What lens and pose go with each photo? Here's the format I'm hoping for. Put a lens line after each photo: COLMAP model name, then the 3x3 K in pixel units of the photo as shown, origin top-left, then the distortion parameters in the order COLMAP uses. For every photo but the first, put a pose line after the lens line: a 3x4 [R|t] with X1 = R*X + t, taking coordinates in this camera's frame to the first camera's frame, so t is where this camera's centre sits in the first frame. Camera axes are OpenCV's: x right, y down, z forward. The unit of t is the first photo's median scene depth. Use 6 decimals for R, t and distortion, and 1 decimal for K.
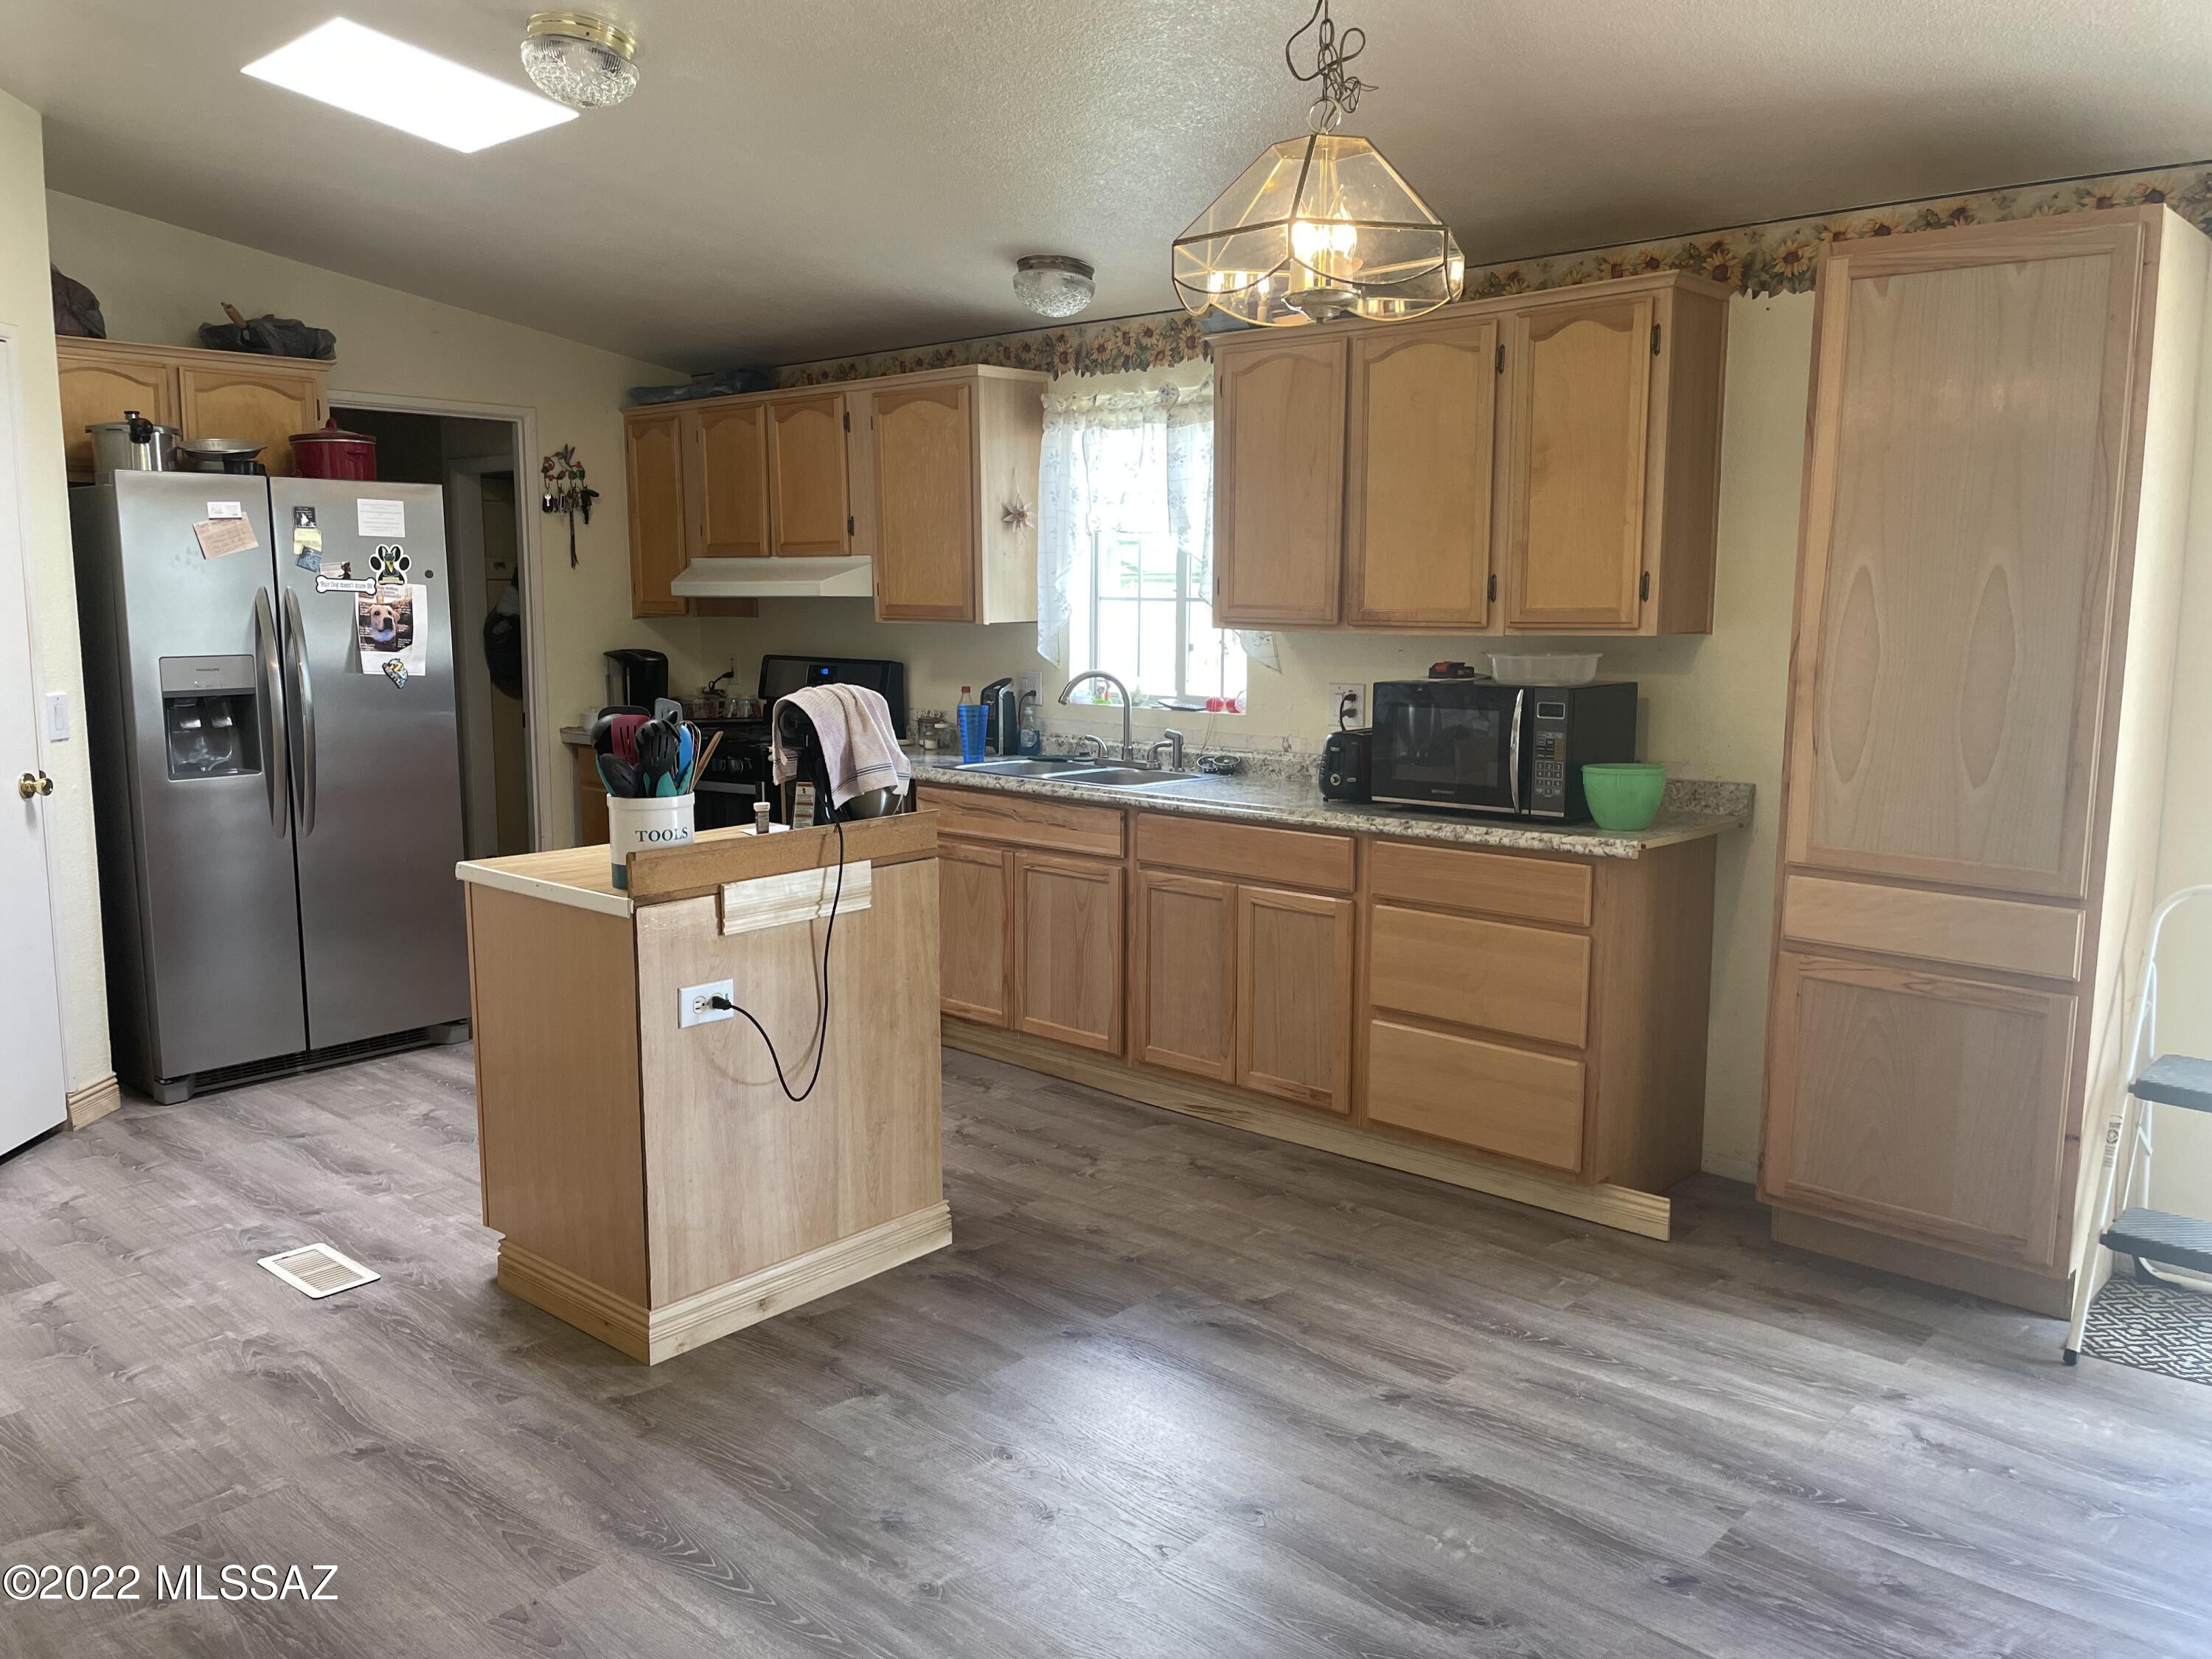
lens RADIAL K [[1662.9, 0, 1095.3], [0, 1662.9, 821.3], [0, 0, 1]] dist [0.034212, -0.006600]
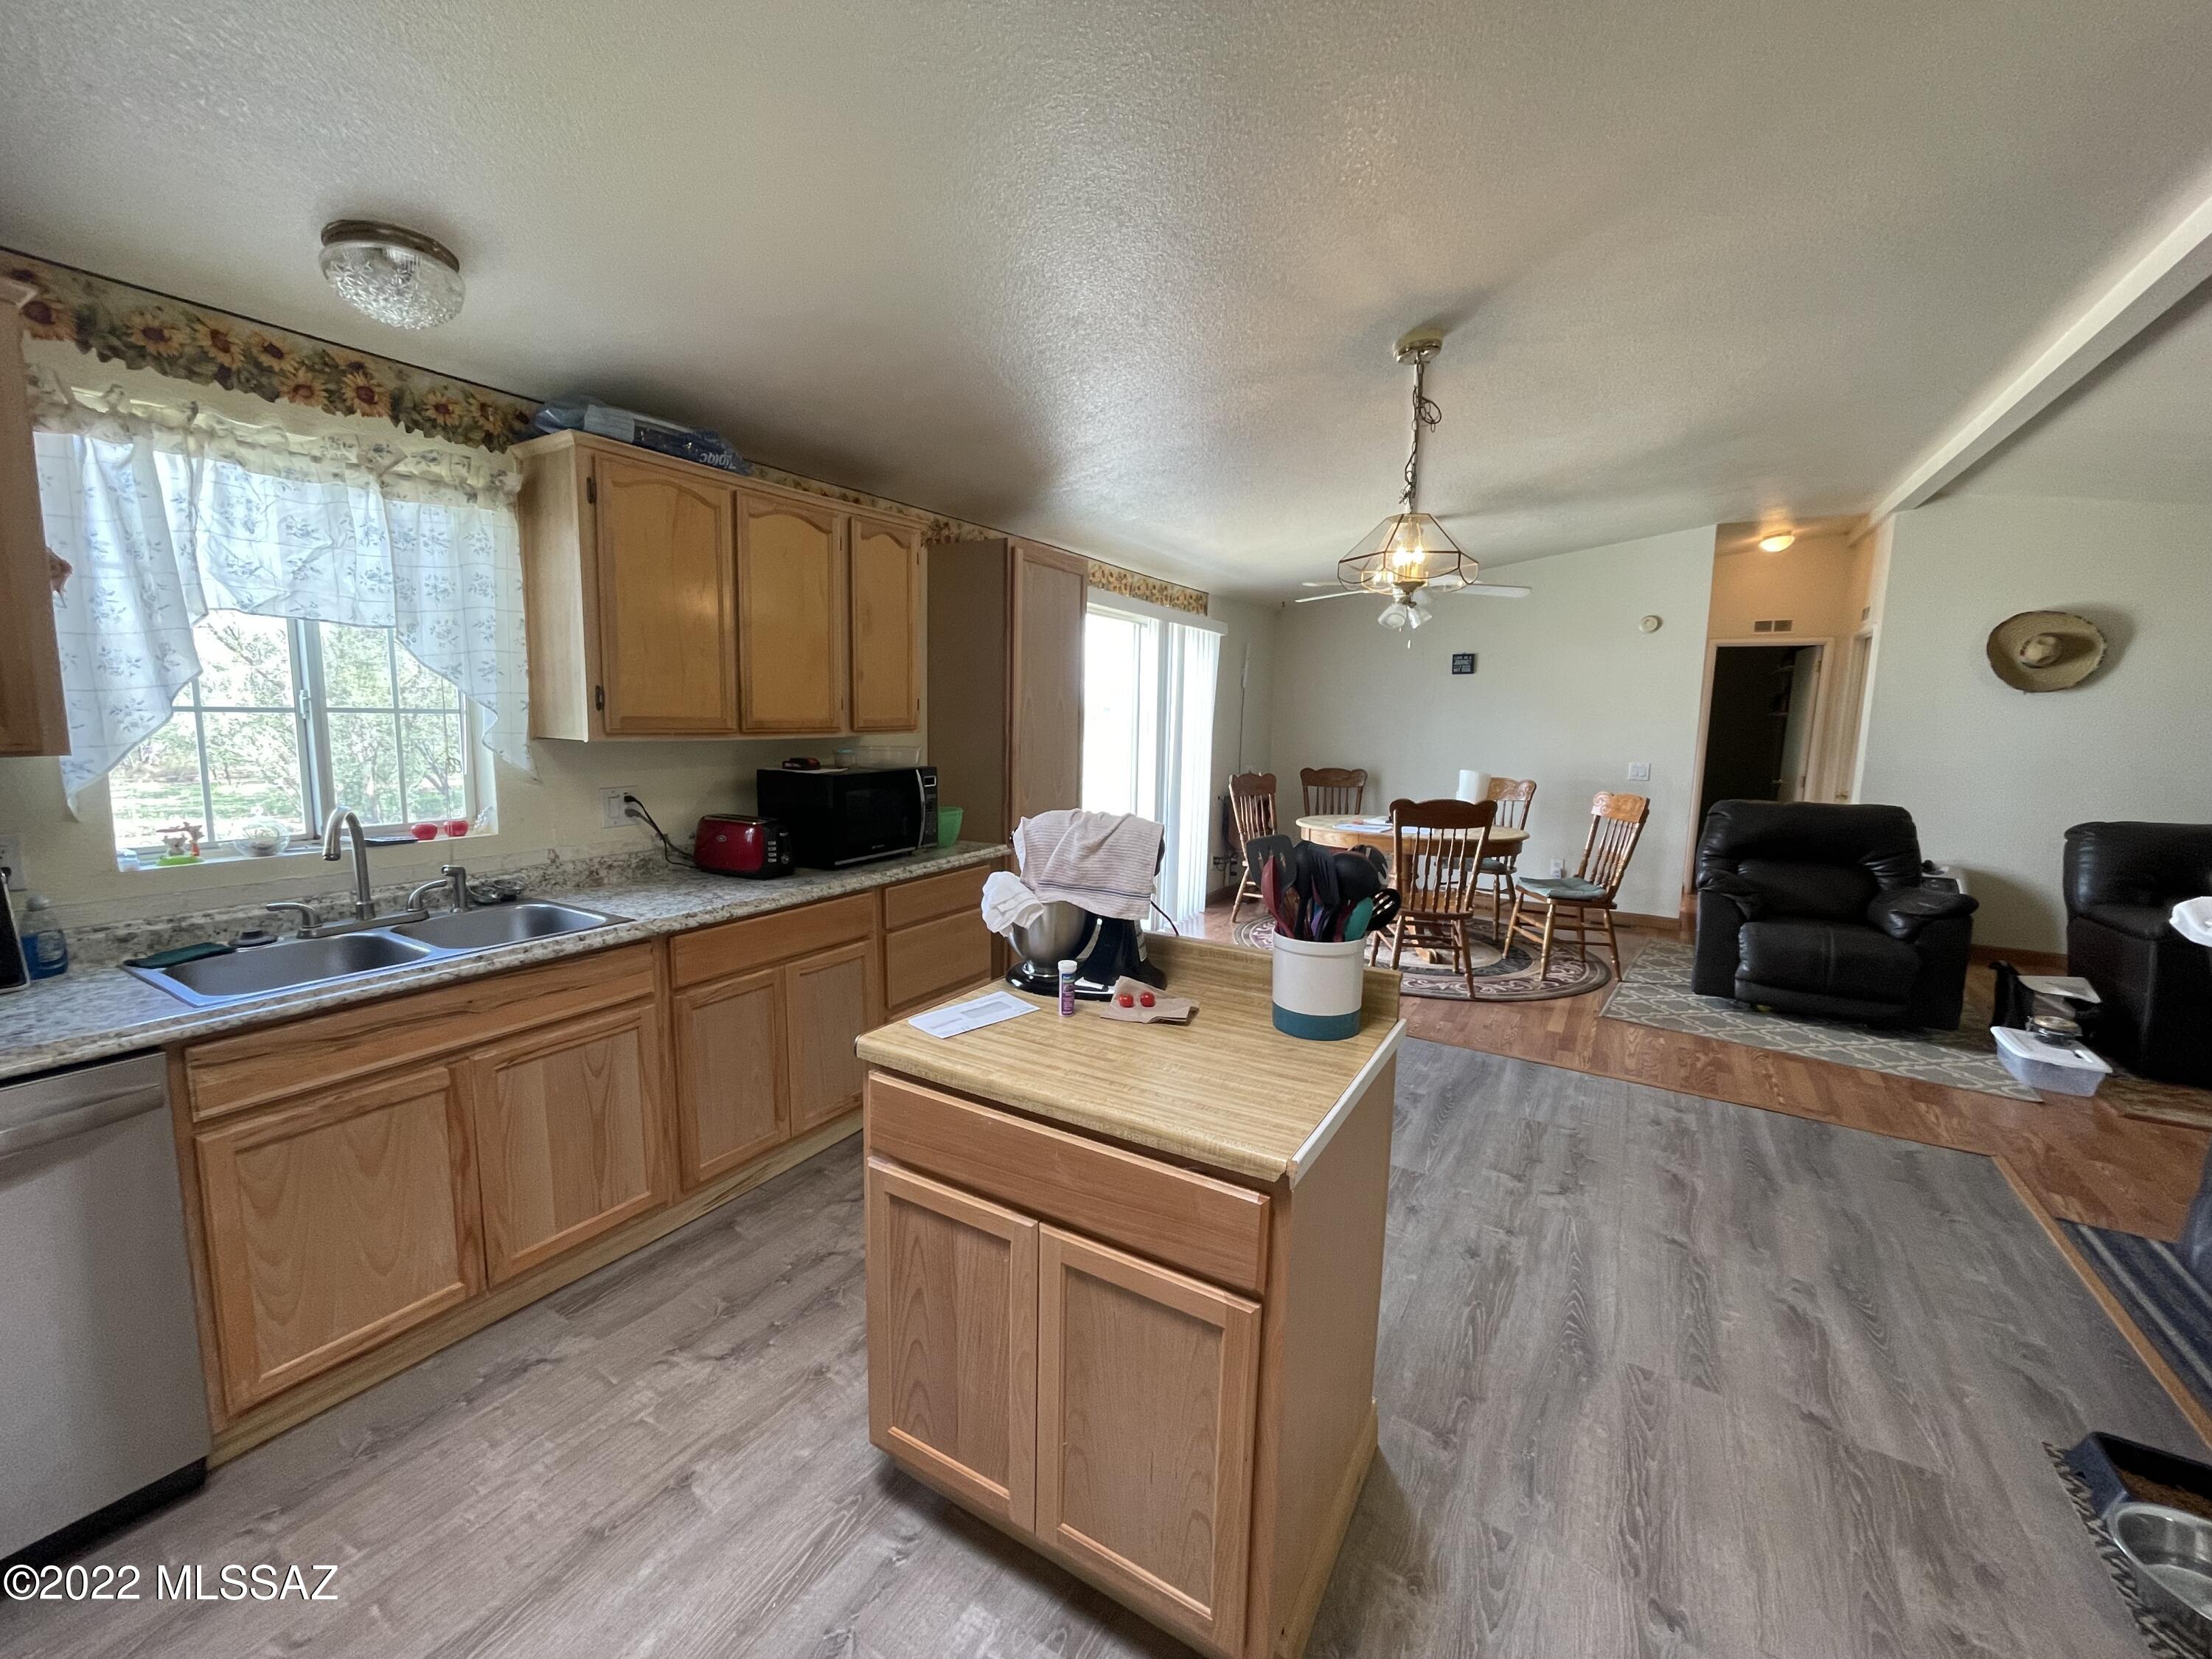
lens RADIAL K [[892.9, 0, 1097.7], [0, 892.9, 824.1], [0, 0, 1]] dist [-0.002810, -0.000019]
pose [[-0.190070, -0.135271, 0.972407, -0.484997], [0.120169, 0.979810, 0.159789, -0.116047], [-0.974389, 0.147224, -0.169977, 0.804188]]
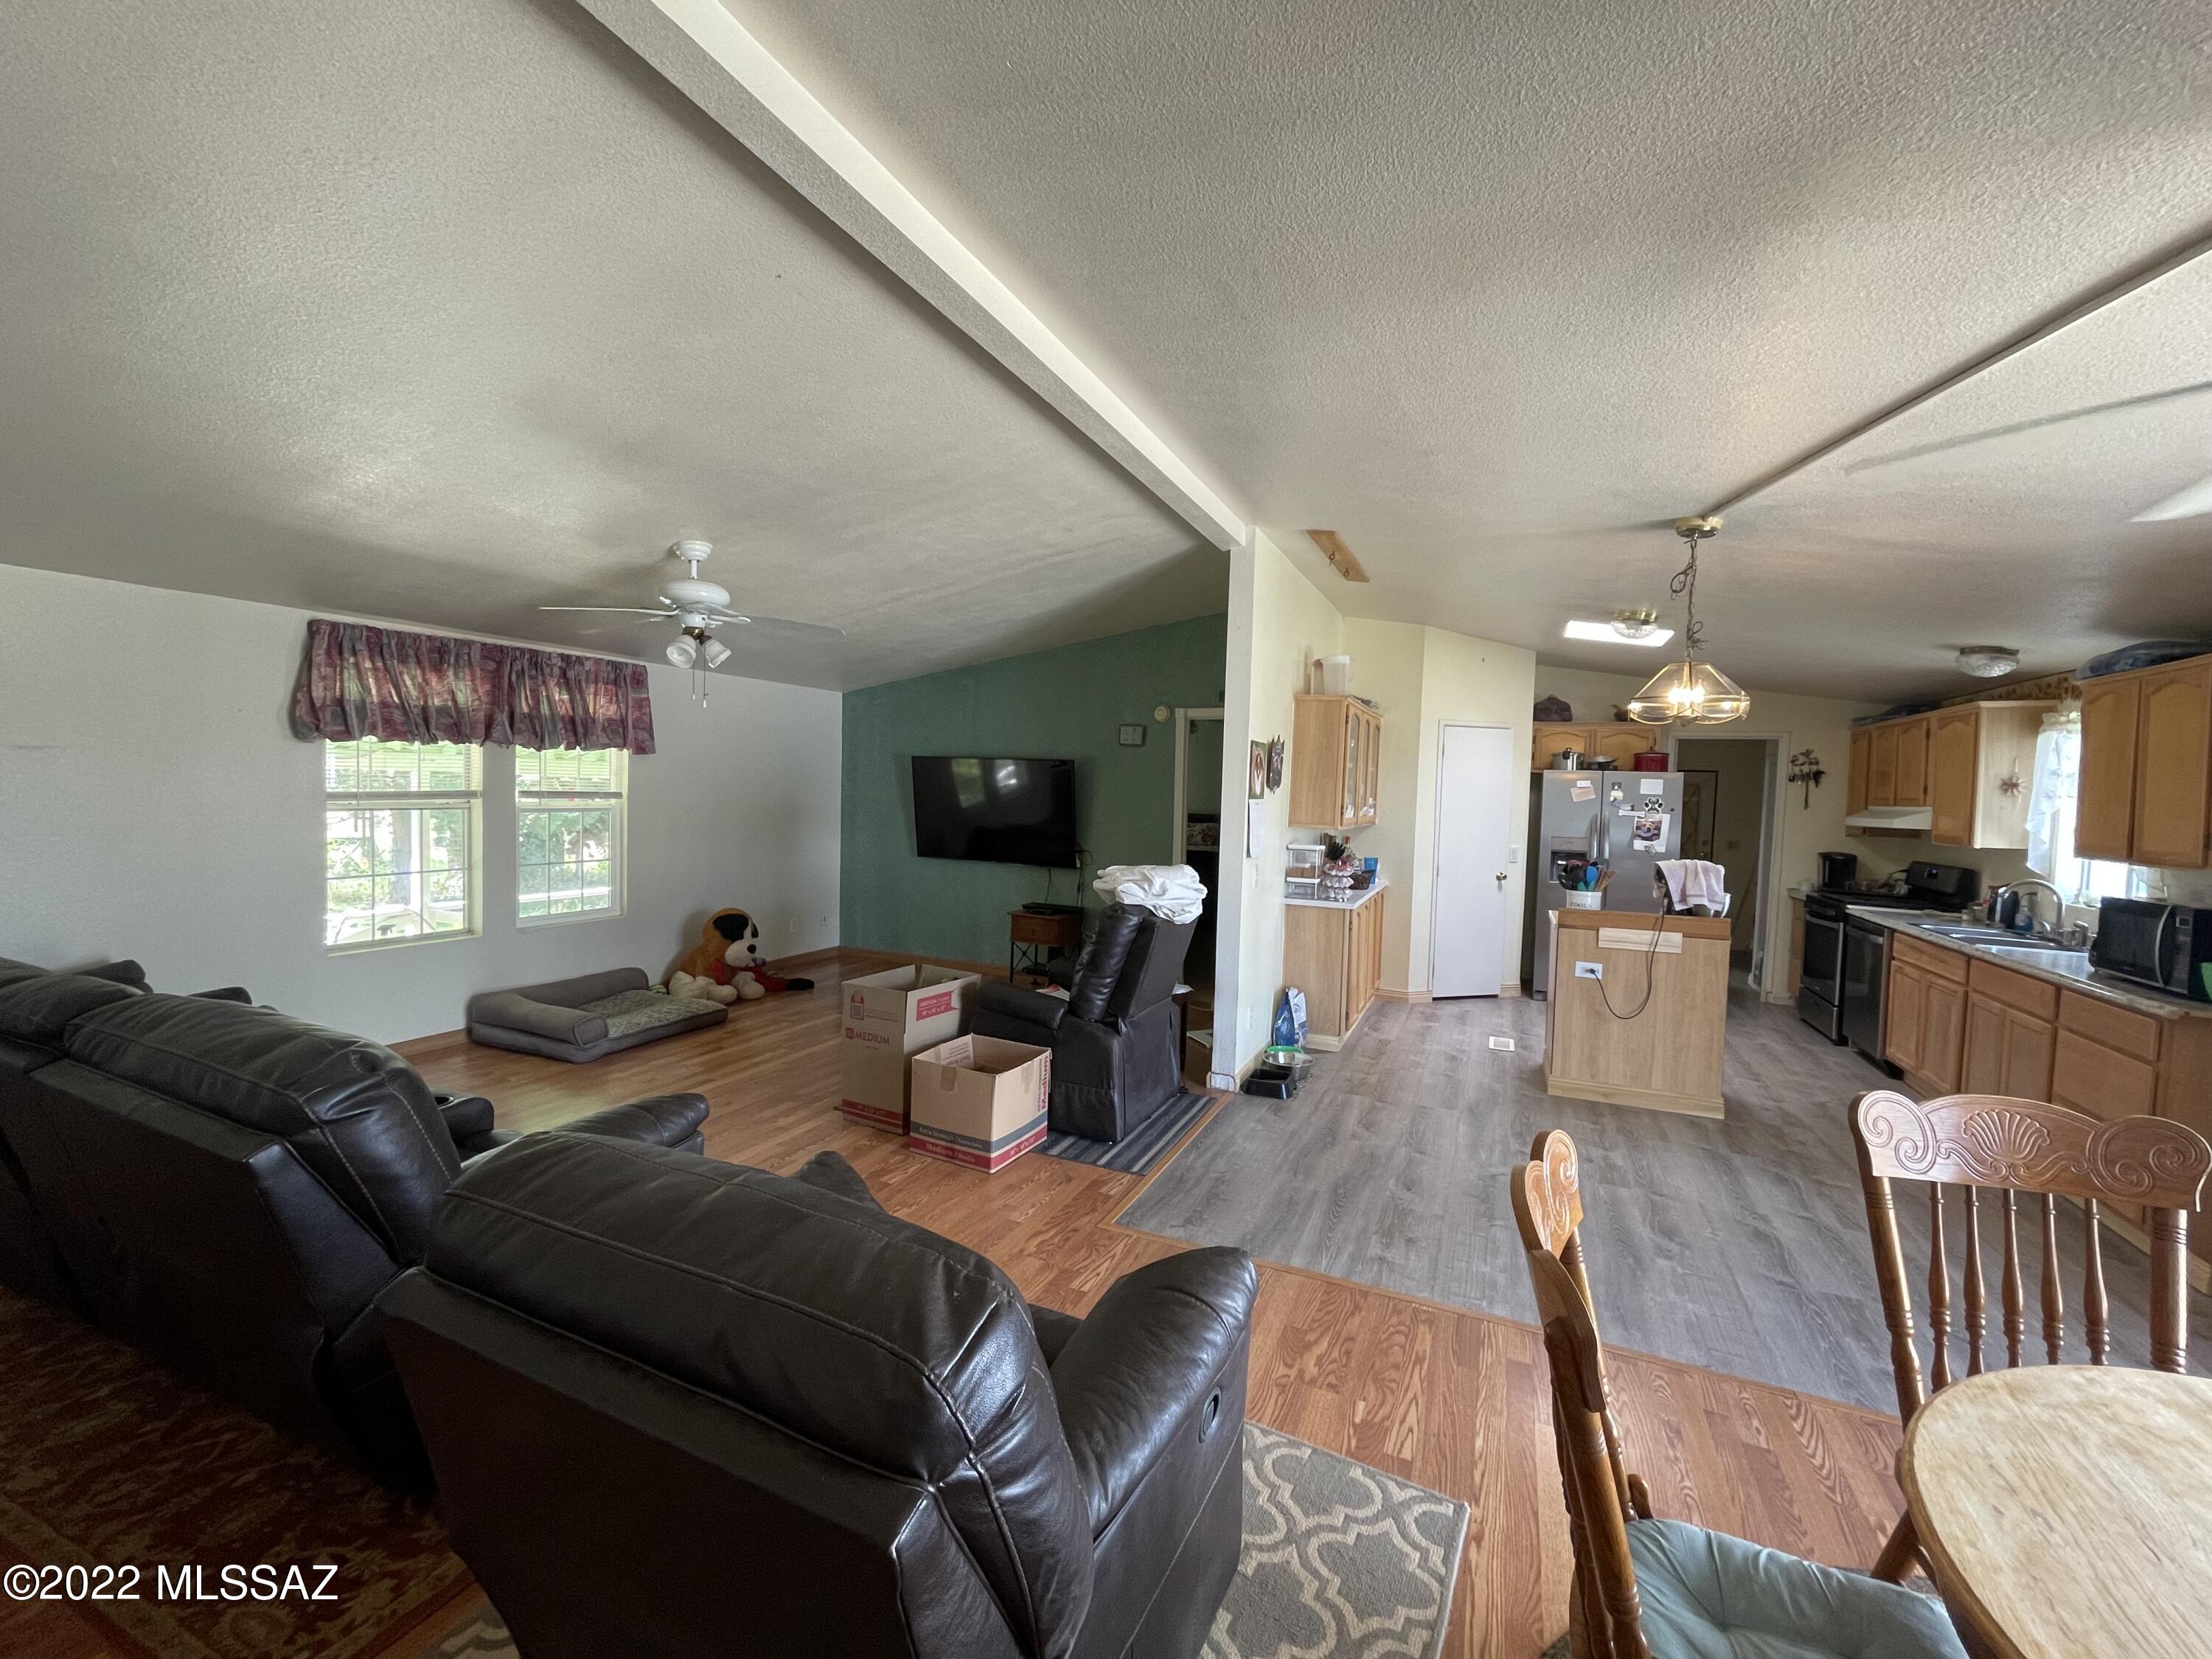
lens RADIAL K [[892.9, 0, 1107.9], [0, 892.9, 827.3], [0, 0, 1]] dist [-0.002810, -0.000019]
pose [[0.312147, 0.050321, -0.948700, 0.590239], [-0.161112, 0.986936, -0.000661, 0.004901], [0.936273, 0.153053, 0.316176, -0.145234]]
